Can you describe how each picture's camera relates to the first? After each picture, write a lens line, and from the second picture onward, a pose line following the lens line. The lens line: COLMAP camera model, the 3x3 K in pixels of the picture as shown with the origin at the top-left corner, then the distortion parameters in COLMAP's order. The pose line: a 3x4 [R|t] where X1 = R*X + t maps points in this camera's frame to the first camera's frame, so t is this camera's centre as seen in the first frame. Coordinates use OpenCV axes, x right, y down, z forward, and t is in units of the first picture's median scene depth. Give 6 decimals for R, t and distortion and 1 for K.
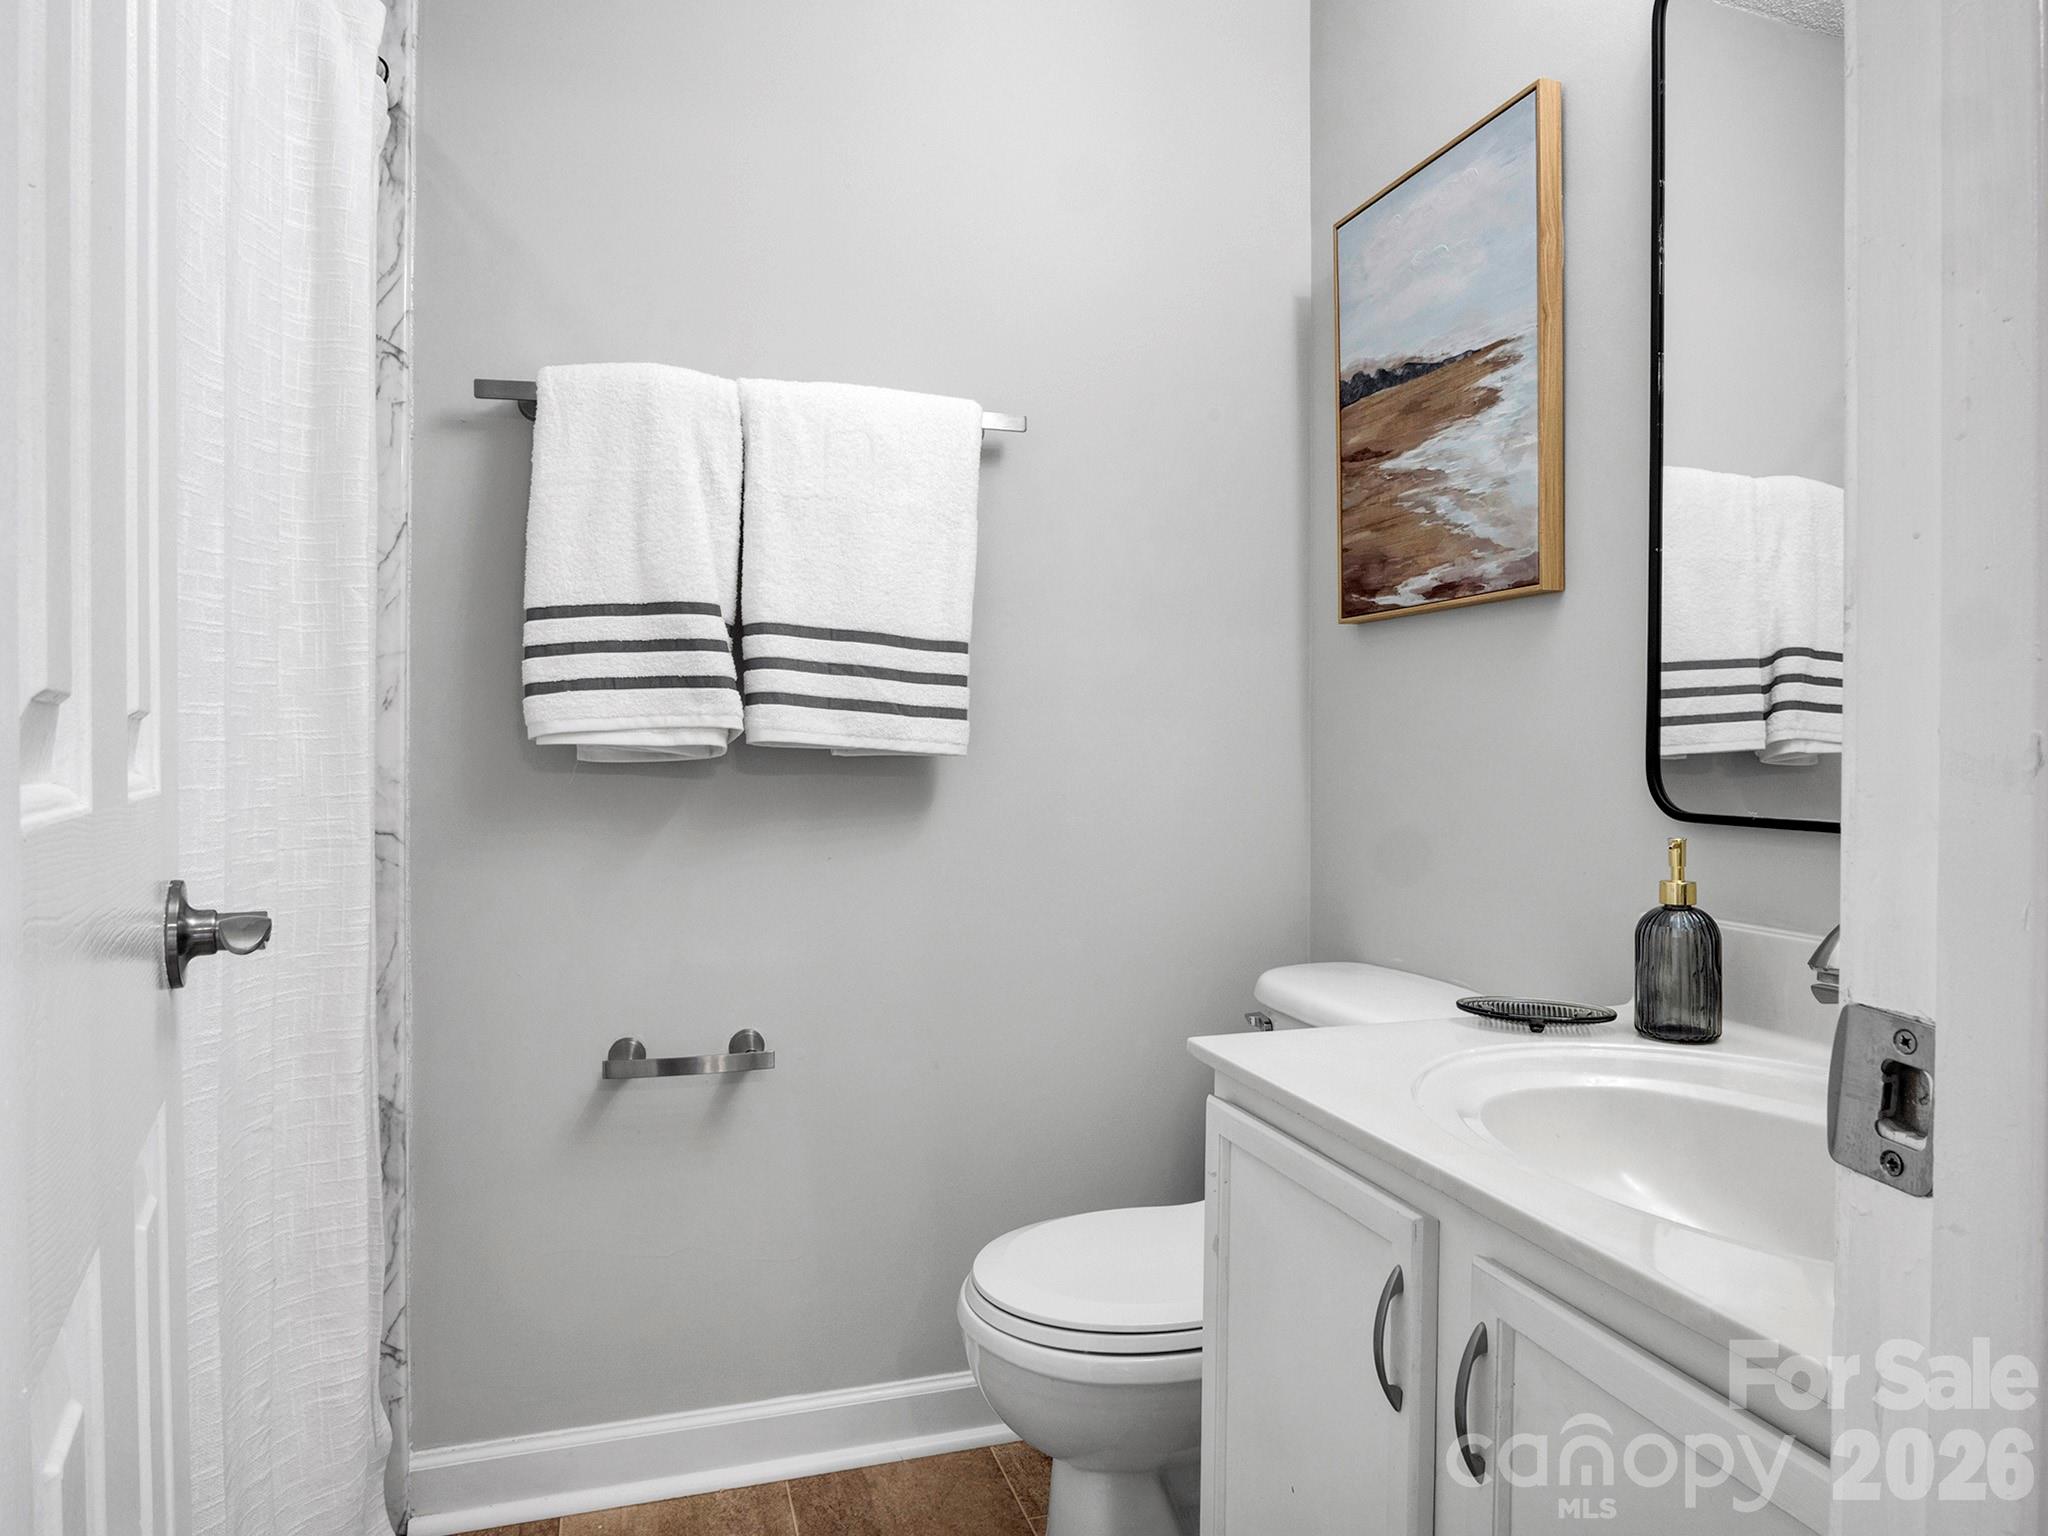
lens RADIAL K [[1287.2, 0, 1024.1], [0, 1287.2, 756.5], [0, 0, 1]] dist [-0.029547, 0.014847]
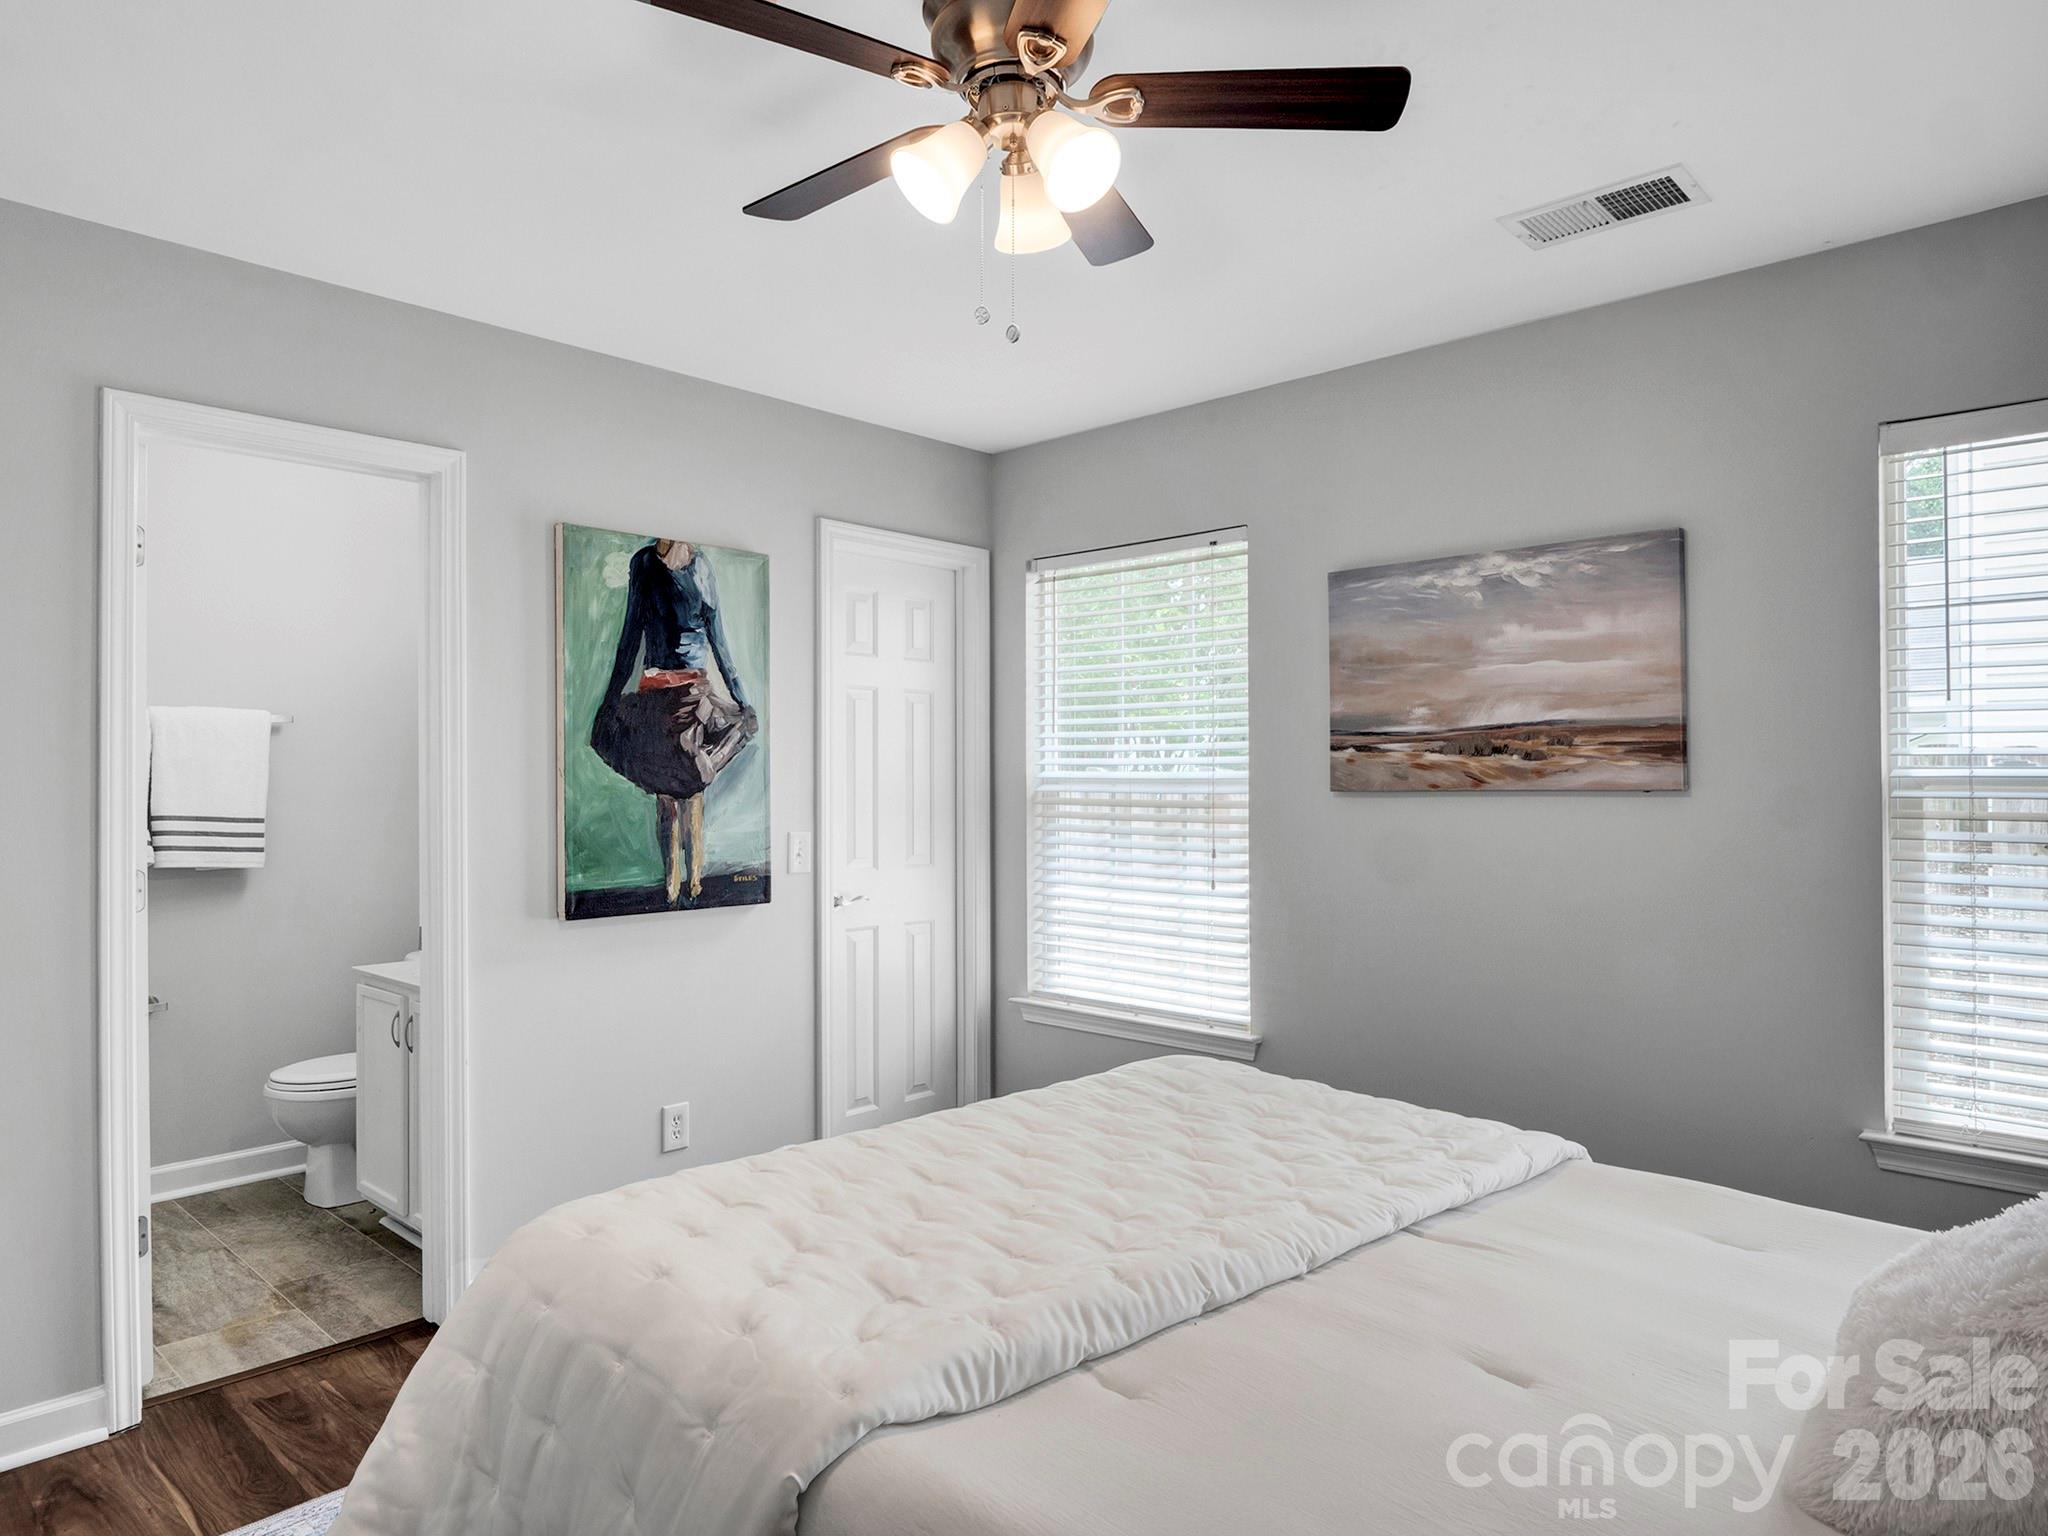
lens RADIAL K [[1287.2, 0, 1027.7], [0, 1287.2, 774.1], [0, 0, 1]] dist [-0.029547, 0.014847]
pose [[0.873394, -0.001217, 0.487012, 0.036705], [0.012133, 0.999741, -0.019262, -0.108481], [-0.486862, 0.022732, 0.873183, -1.645788]]
